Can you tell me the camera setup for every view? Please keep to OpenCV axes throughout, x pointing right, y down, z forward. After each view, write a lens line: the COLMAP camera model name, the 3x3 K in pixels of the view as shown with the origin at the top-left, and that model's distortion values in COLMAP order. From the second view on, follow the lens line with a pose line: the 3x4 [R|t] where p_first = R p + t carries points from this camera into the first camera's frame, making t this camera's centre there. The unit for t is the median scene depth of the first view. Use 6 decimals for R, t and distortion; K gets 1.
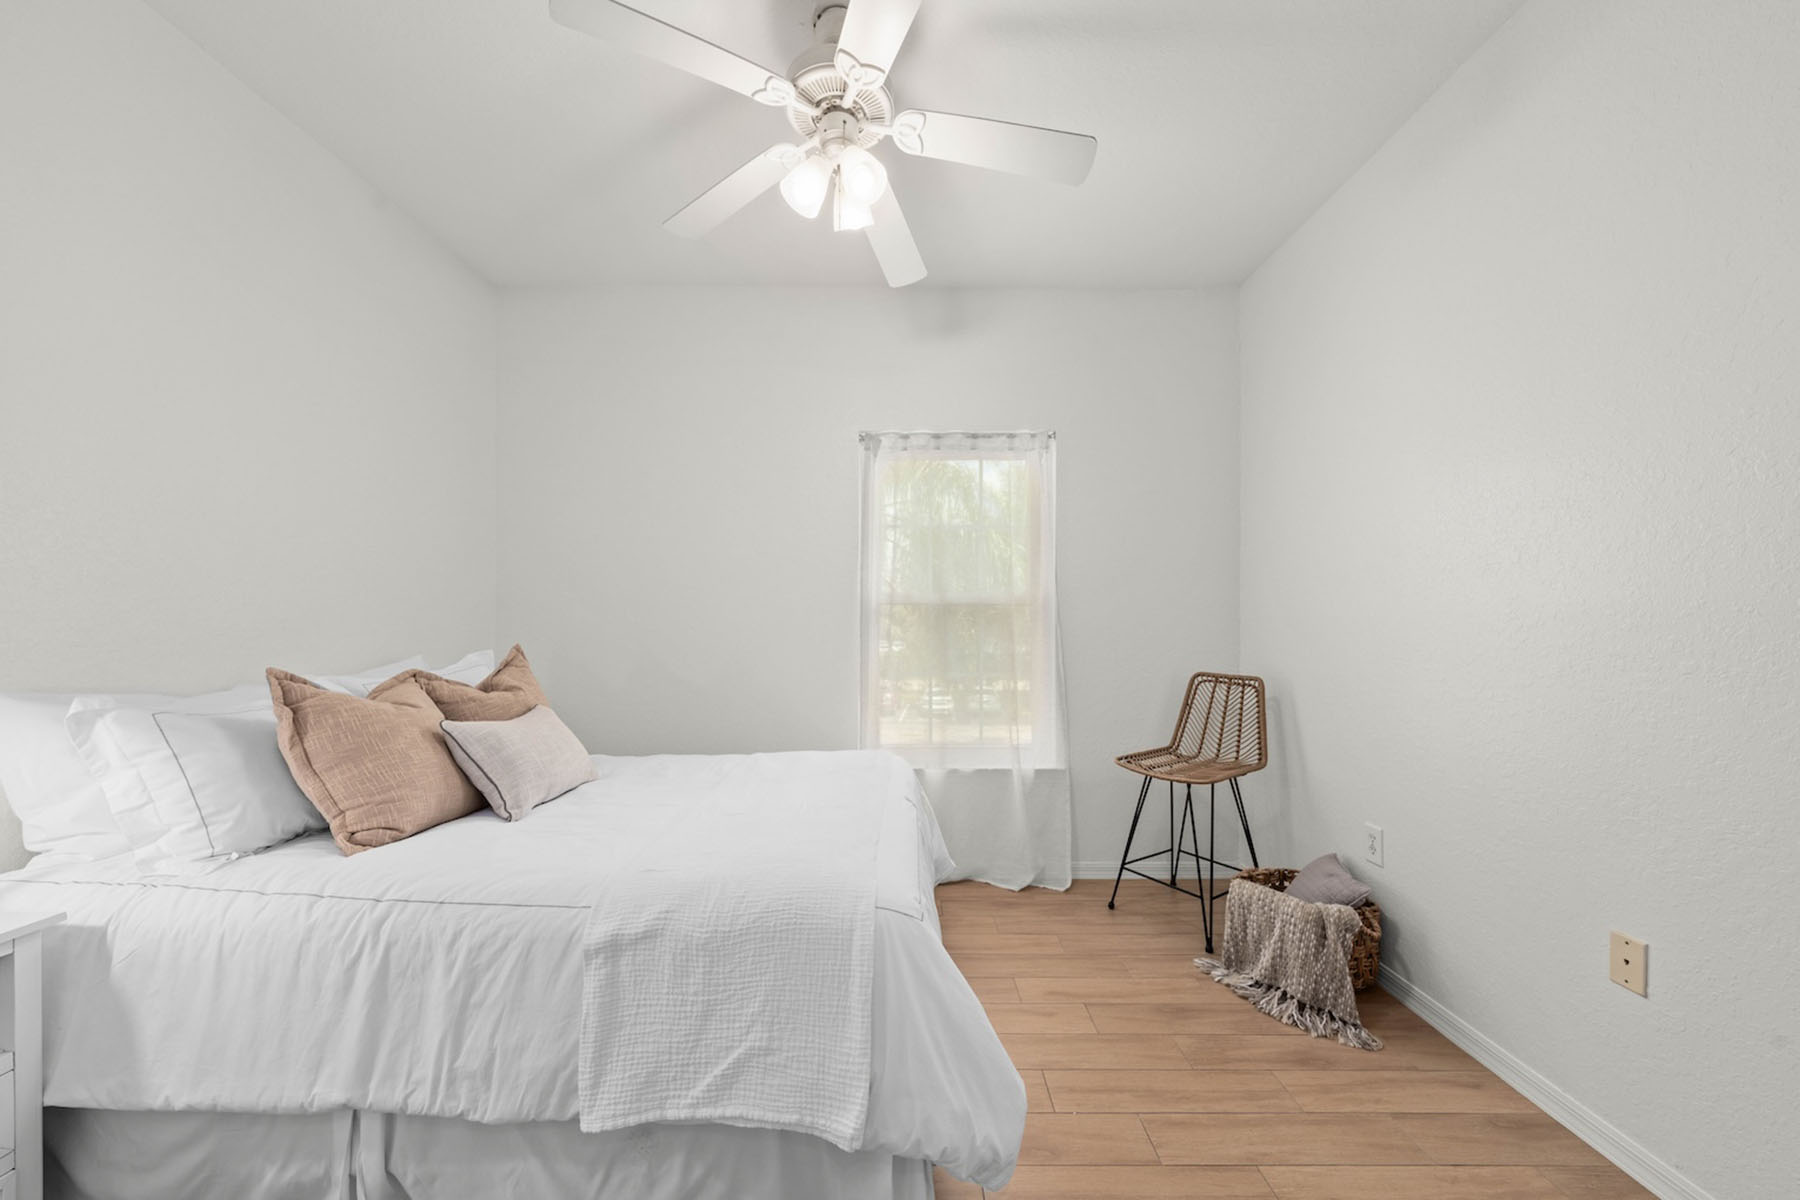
lens RADIAL K [[647.2, 0, 900.8], [0, 647.2, 606.8], [0, 0, 1]] dist [0.003152, 0.000398]
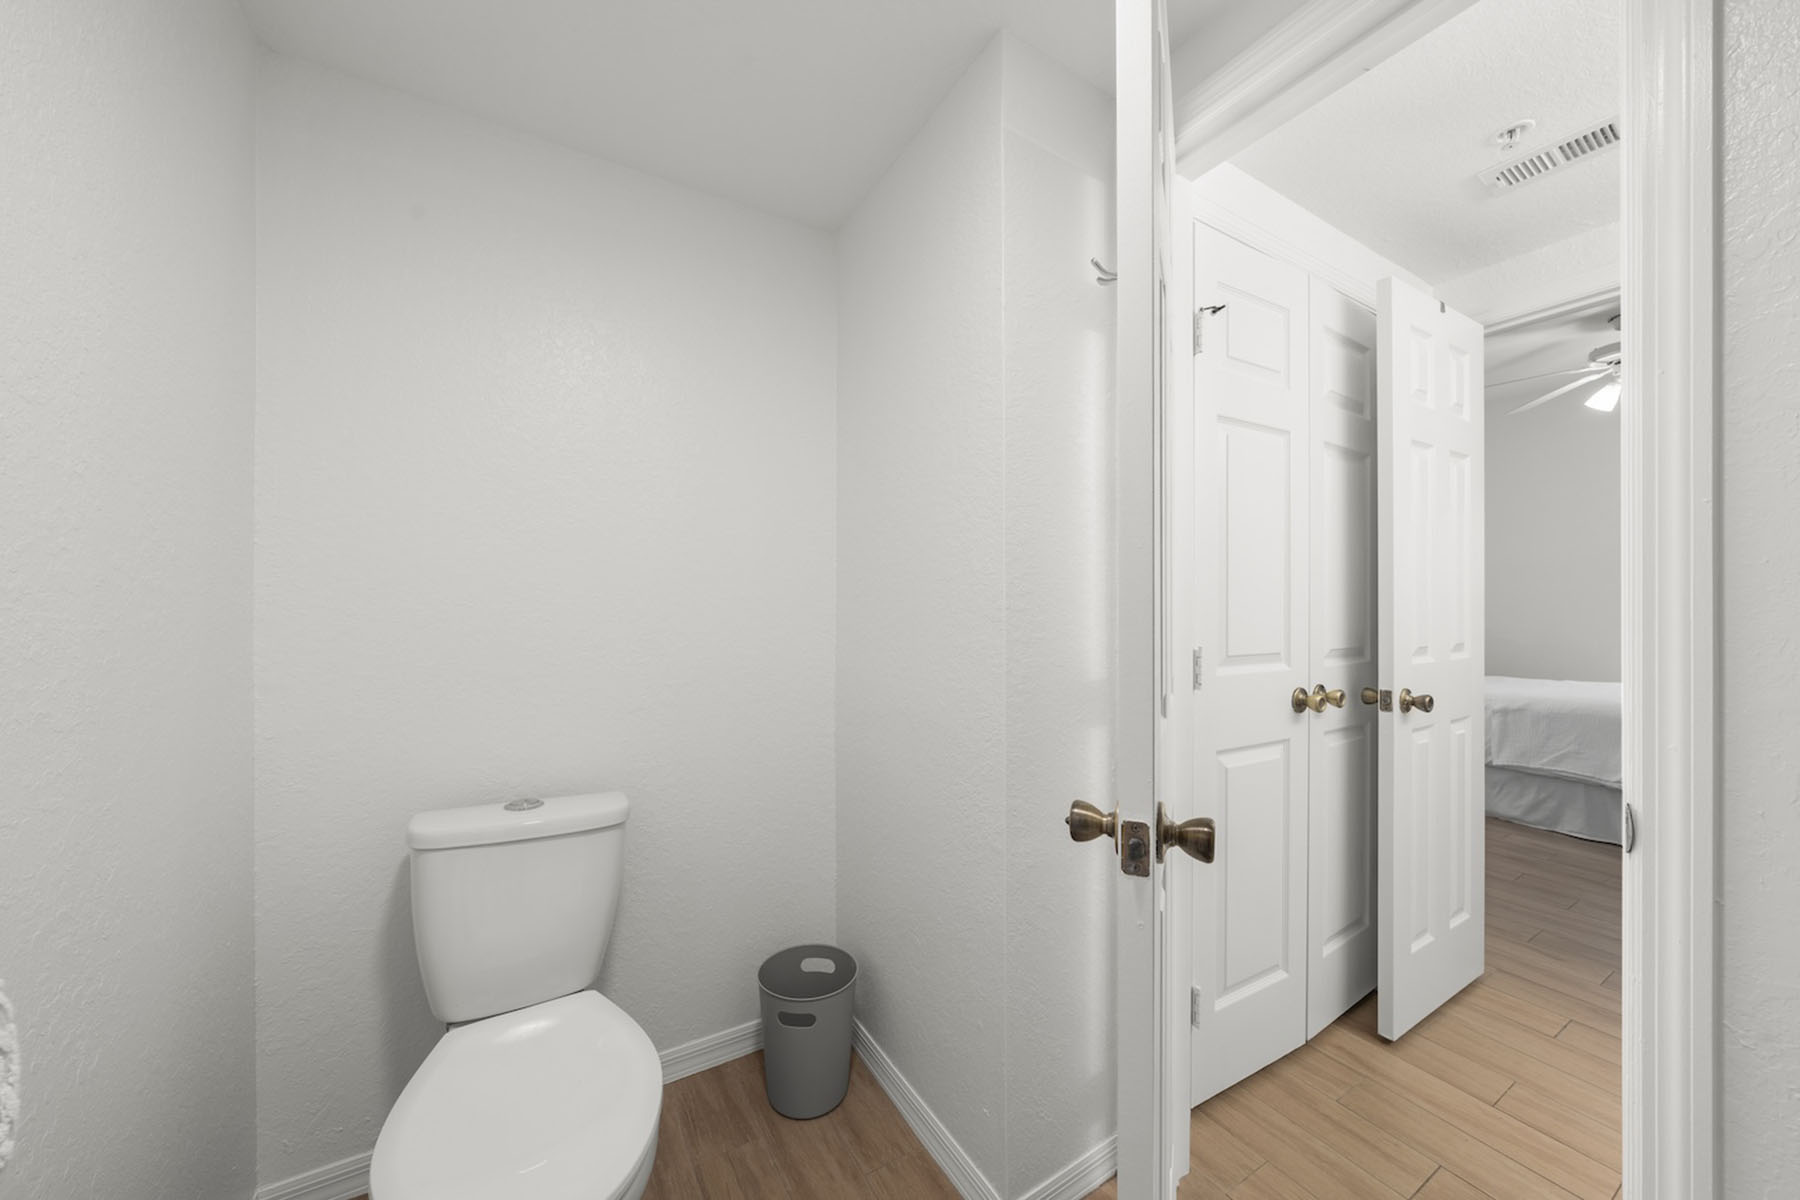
lens RADIAL K [[647.2, 0, 906.0], [0, 647.2, 601.7], [0, 0, 1]] dist [0.003152, 0.000398]
pose [[0.533171, 0.003686, -0.846000, 0.608302], [0.014172, 0.999811, 0.013288, -0.059686], [0.845889, -0.019074, 0.533018, -2.884993]]
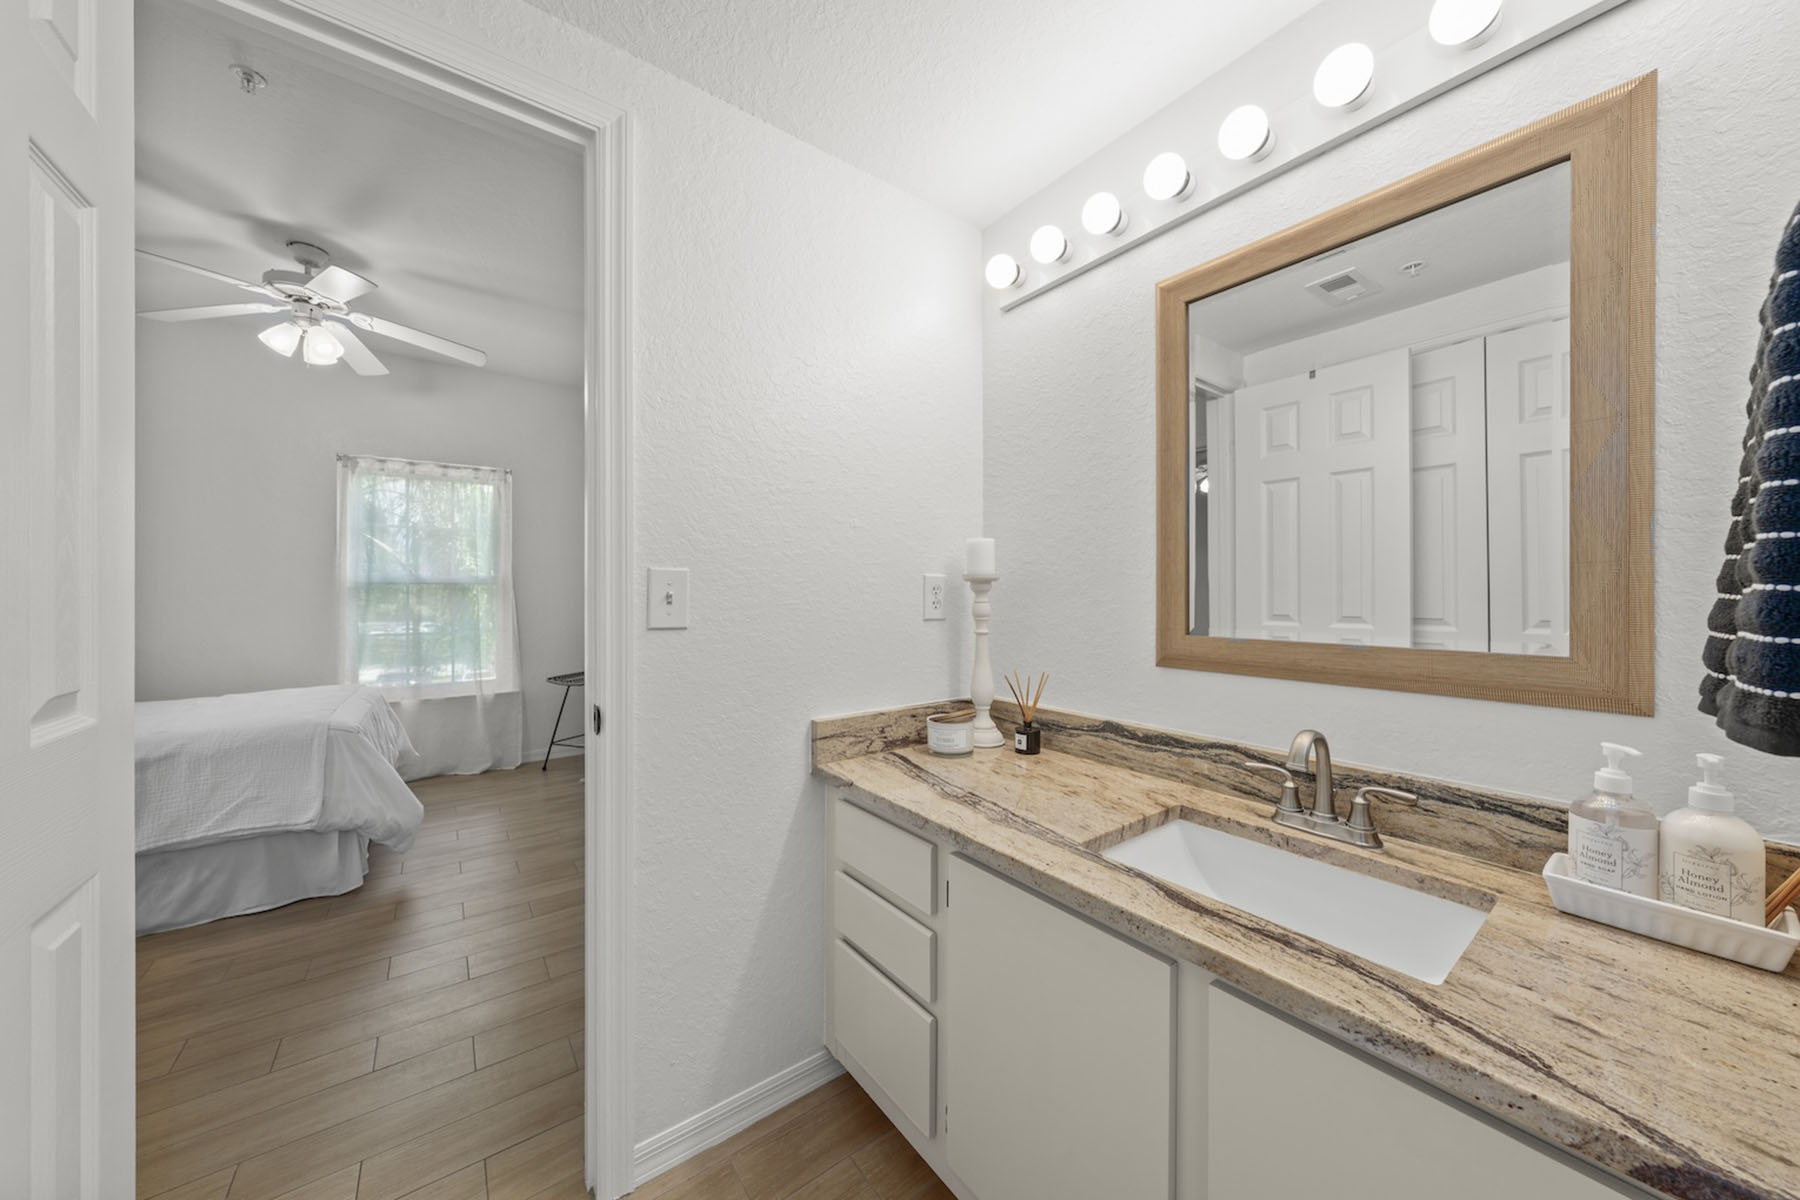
lens RADIAL K [[621.6, 0, 902.0], [0, 621.6, 588.5], [0, 0, 1]] dist [0.001101, 0.000058]
pose [[0.801645, -0.001418, 0.597799, 0.252311], [-0.003956, 0.999963, 0.007677, -0.018702], [-0.597788, -0.008519, 0.801609, -1.775509]]
